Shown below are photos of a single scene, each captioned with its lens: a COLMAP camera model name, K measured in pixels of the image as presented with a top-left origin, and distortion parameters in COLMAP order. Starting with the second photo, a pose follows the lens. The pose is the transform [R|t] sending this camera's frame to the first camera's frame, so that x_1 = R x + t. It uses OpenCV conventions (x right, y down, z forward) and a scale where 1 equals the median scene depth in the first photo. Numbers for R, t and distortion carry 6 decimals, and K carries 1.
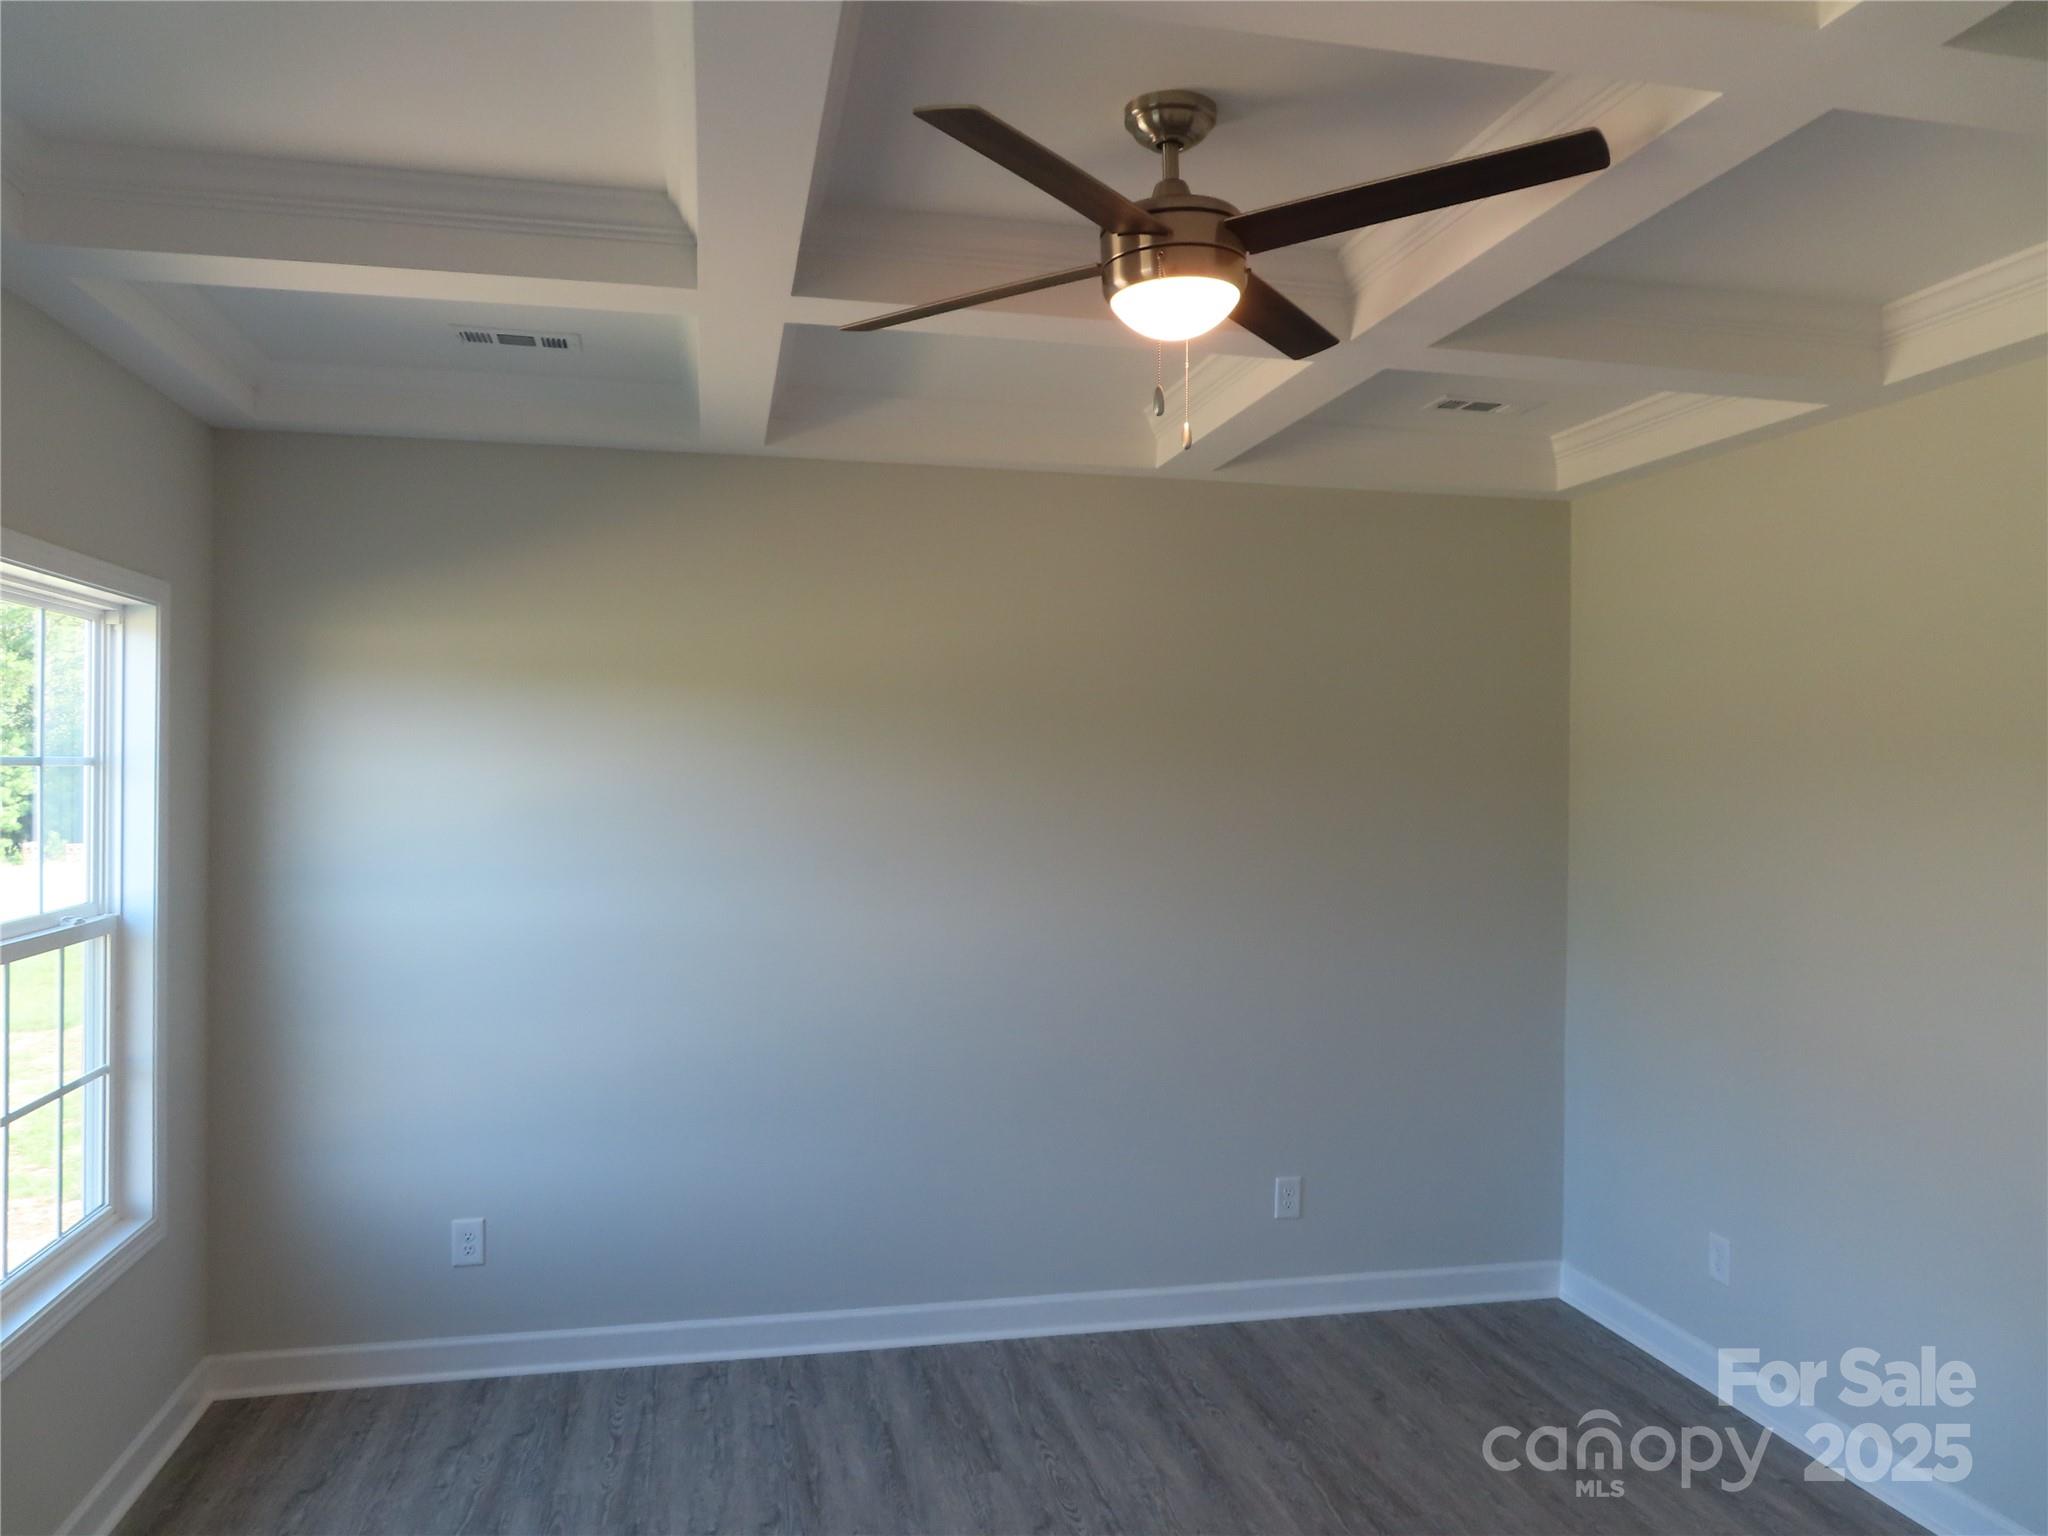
lens RADIAL K [[1449.9, 0, 1019.1], [0, 1449.9, 770.0], [0, 0, 1]] dist [-0.005436, 0.003956]
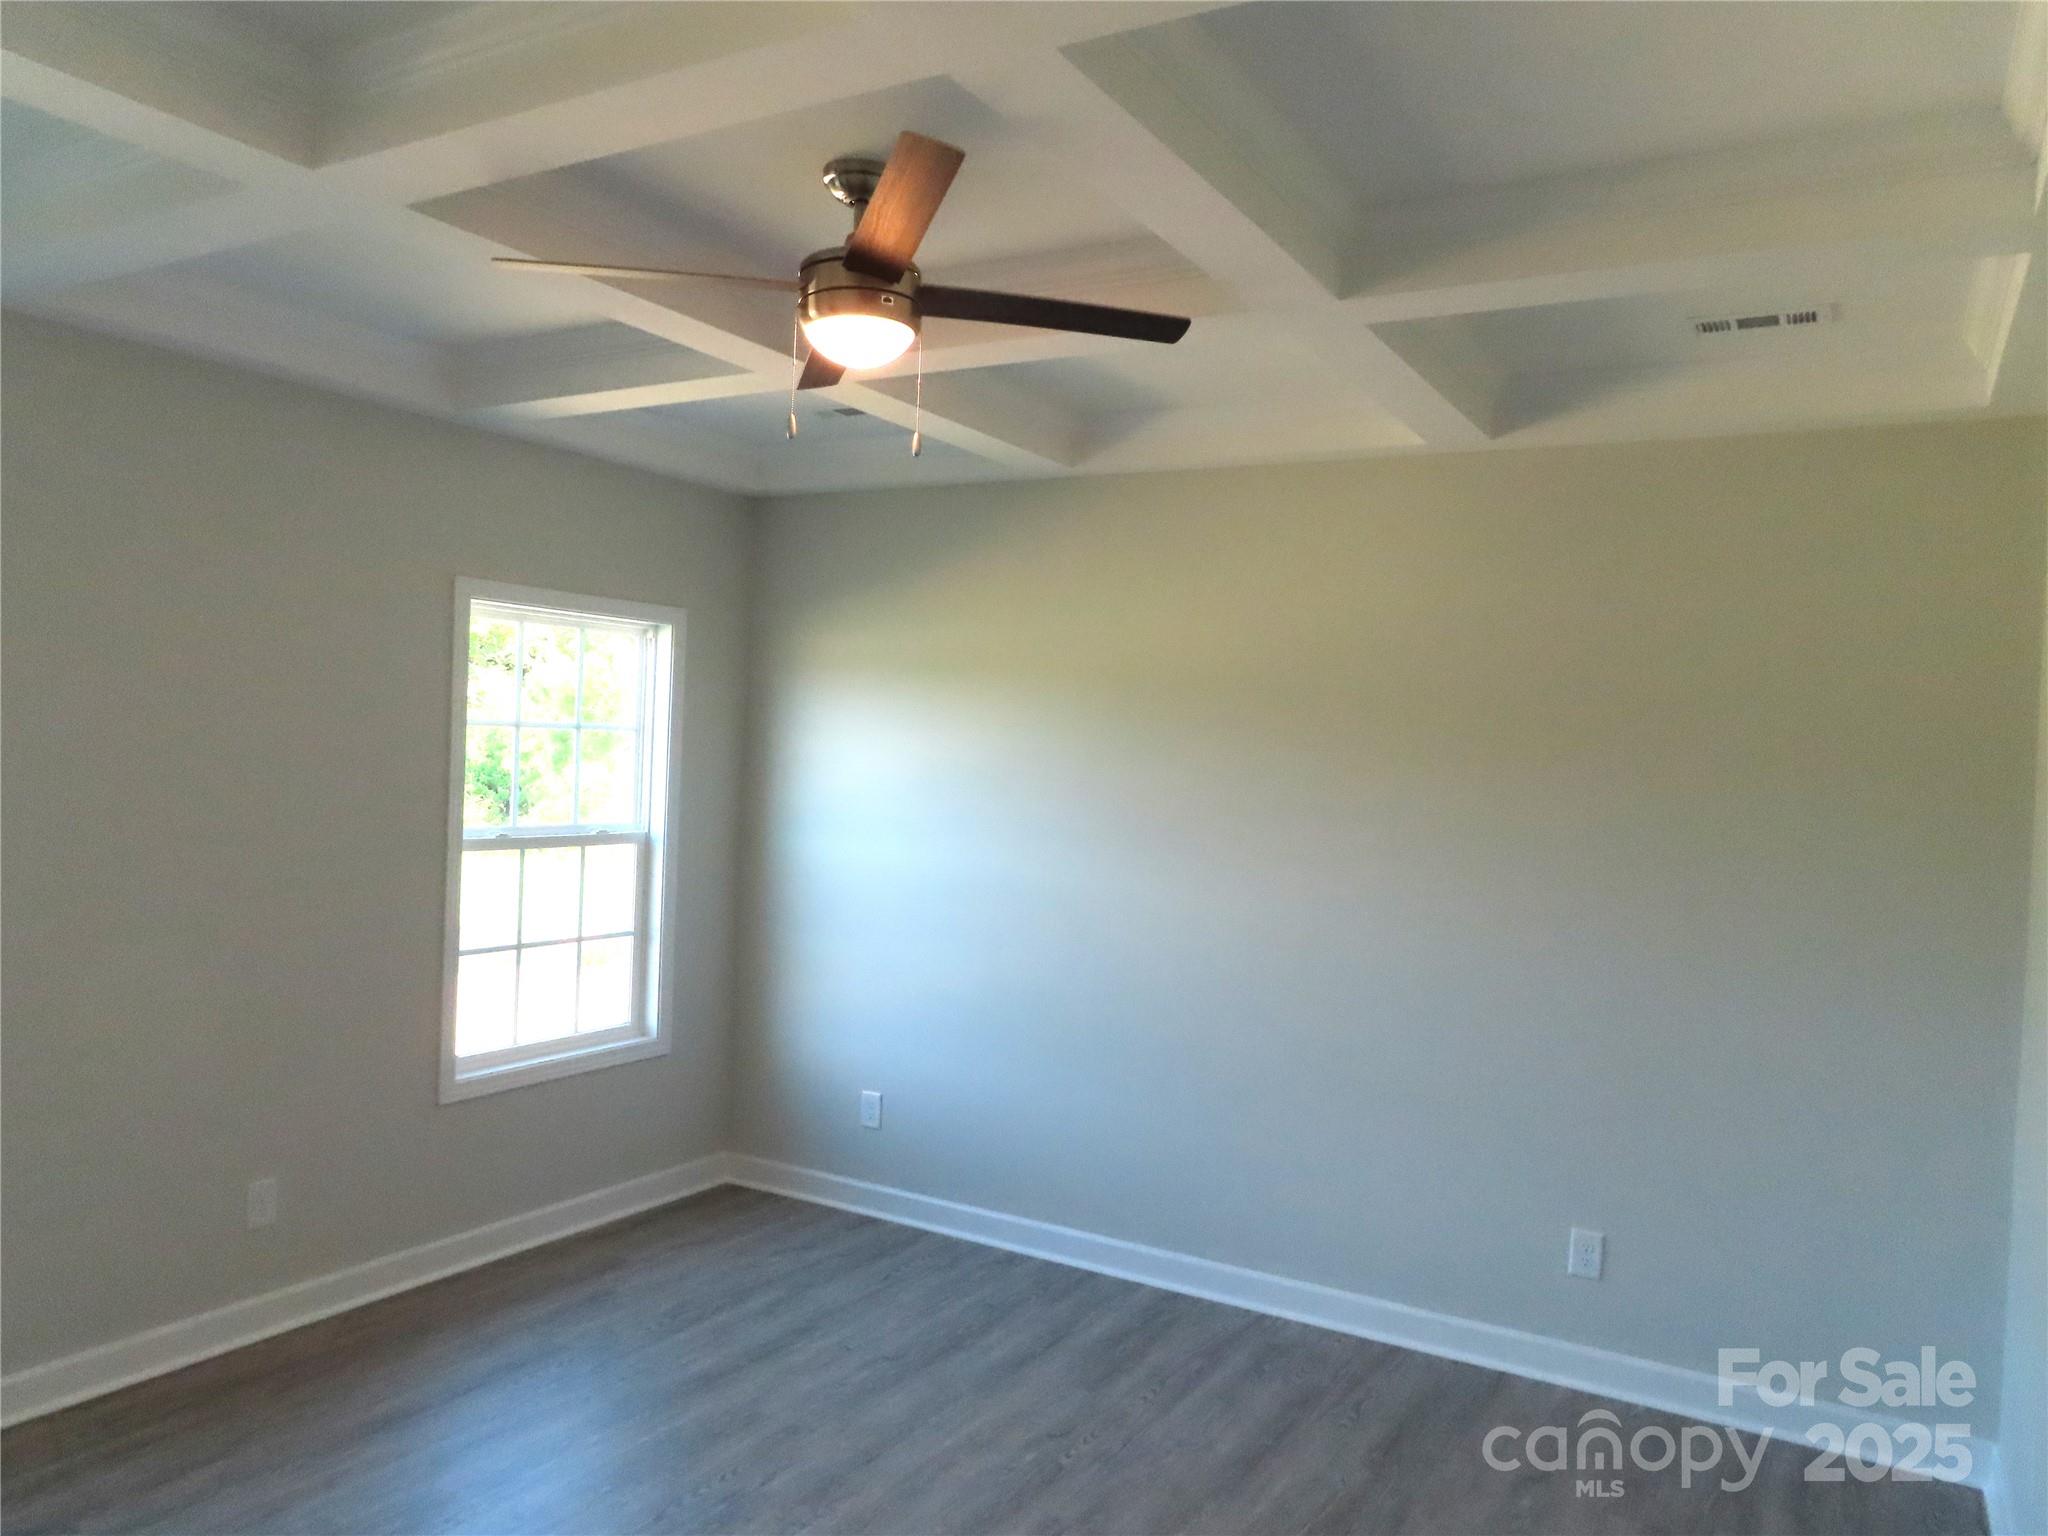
lens RADIAL K [[1449.9, 0, 1020.0], [0, 1449.9, 766.8], [0, 0, 1]] dist [-0.005436, 0.003956]
pose [[0.737279, 0.030515, -0.674899, 0.615617], [-0.035823, 0.999340, 0.006050, 0.008407], [0.674638, 0.019716, 0.737886, 0.137936]]
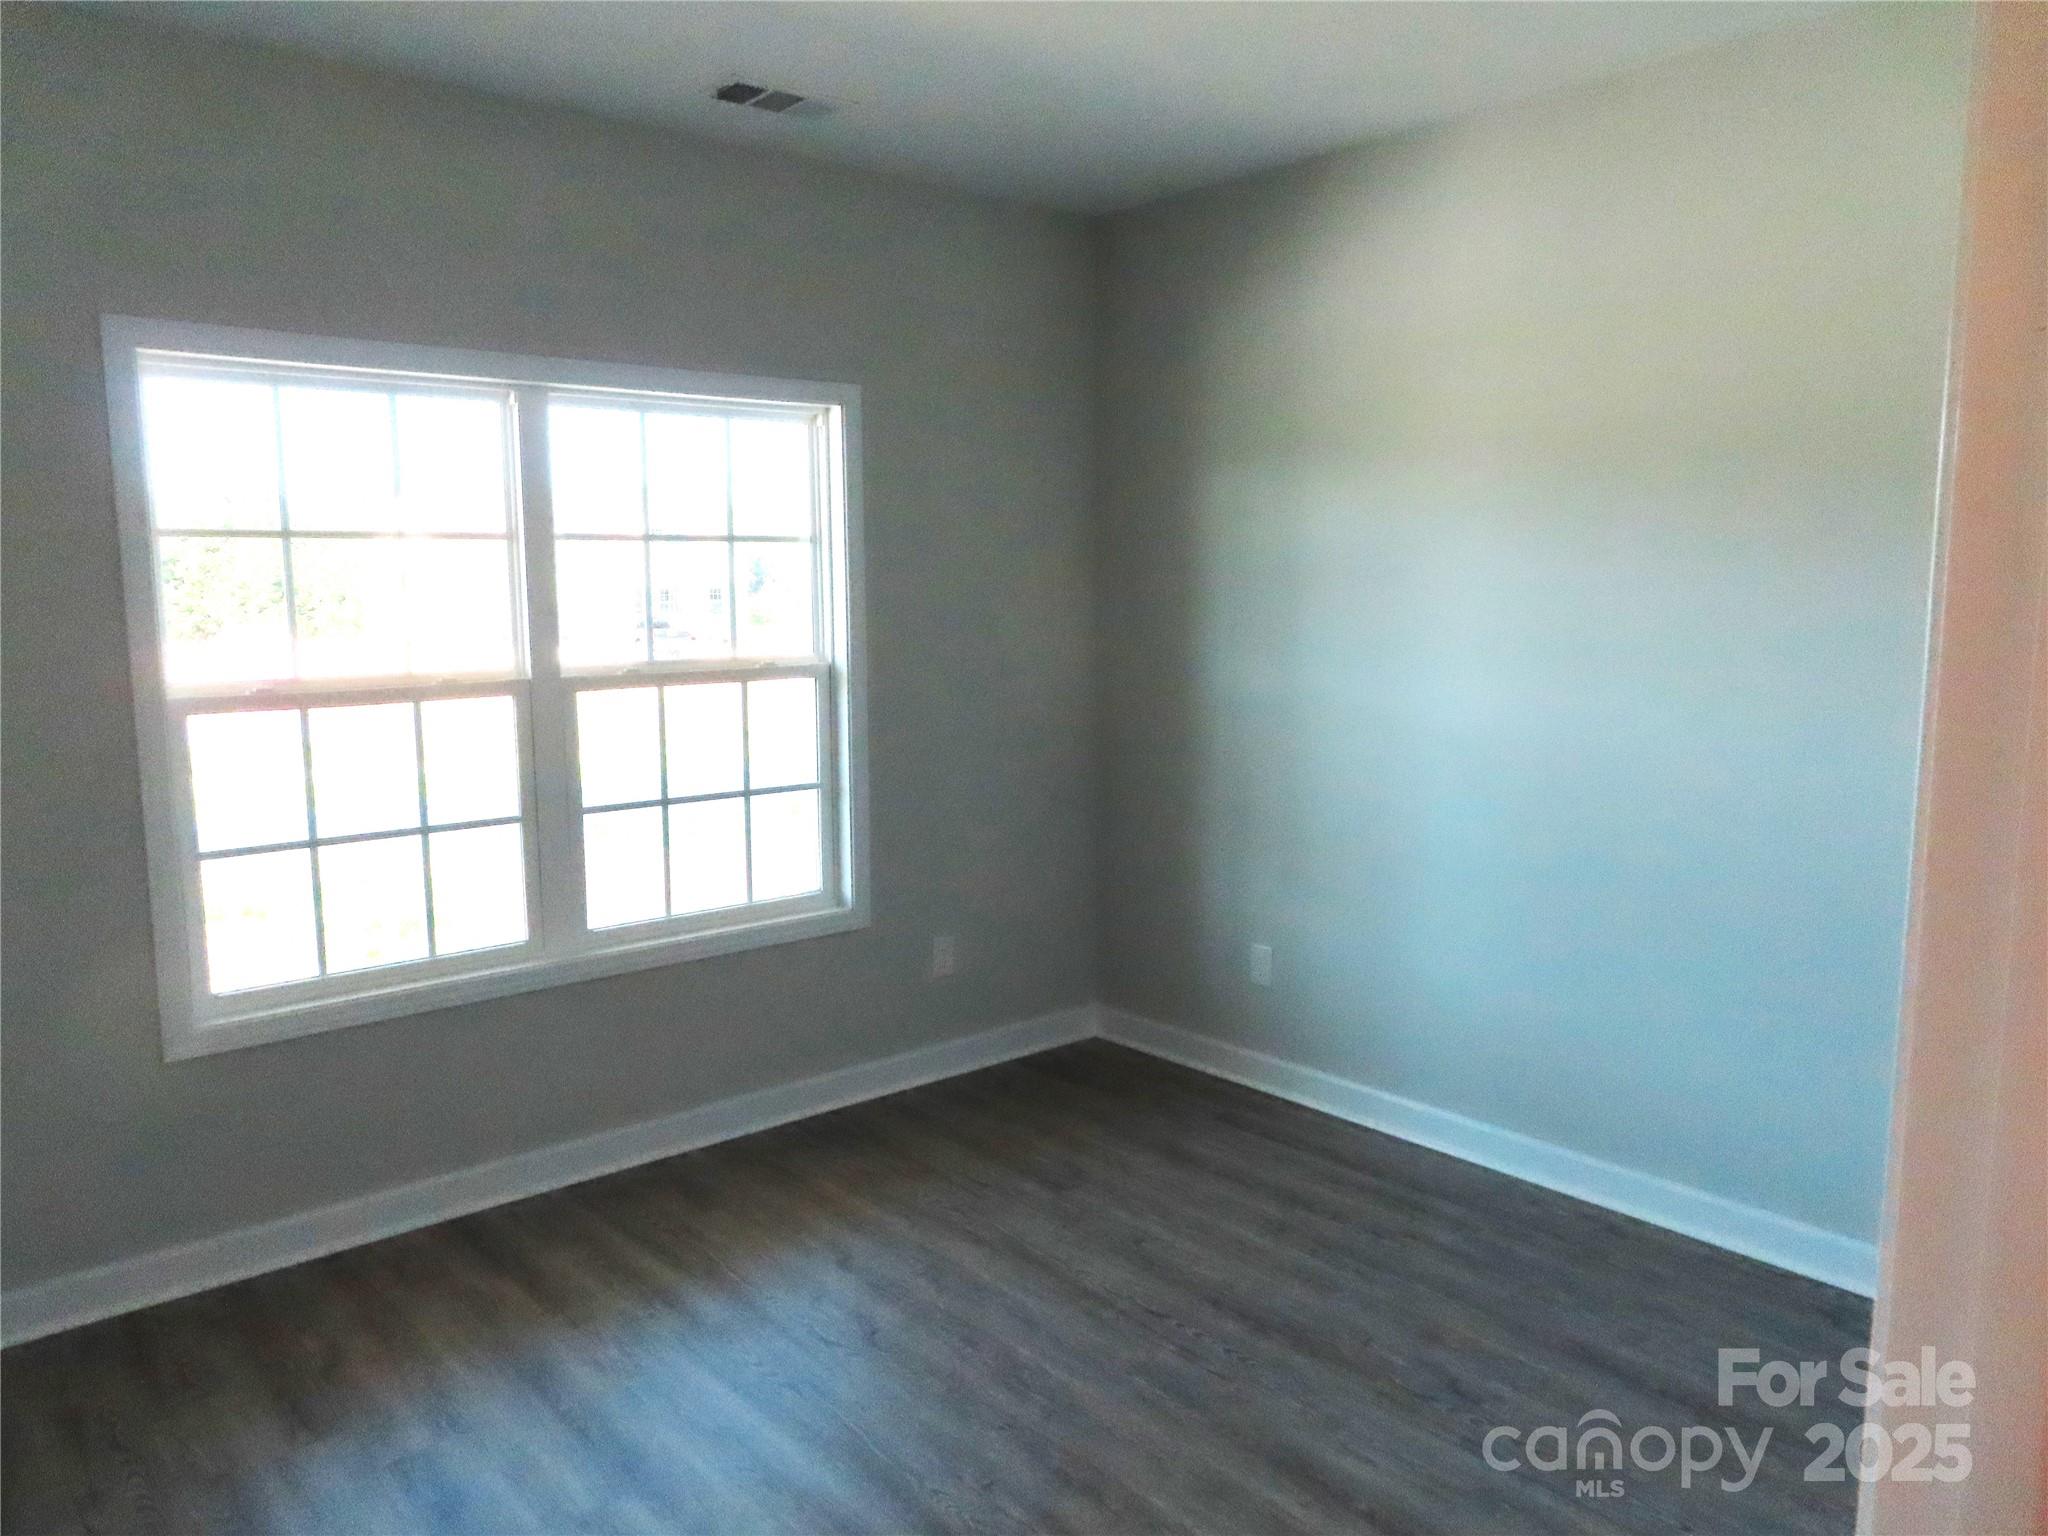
lens RADIAL K [[1472.7, 0, 1056.5], [0, 1472.7, 737.1], [0, 0, 1]] dist [0.019052, 0.007316]
pose [[0.468811, 0.105245, -0.877006, 0.529078], [0.003956, 0.992616, 0.121234, 0.009934], [0.883290, -0.060306, 0.464933, 0.530366]]
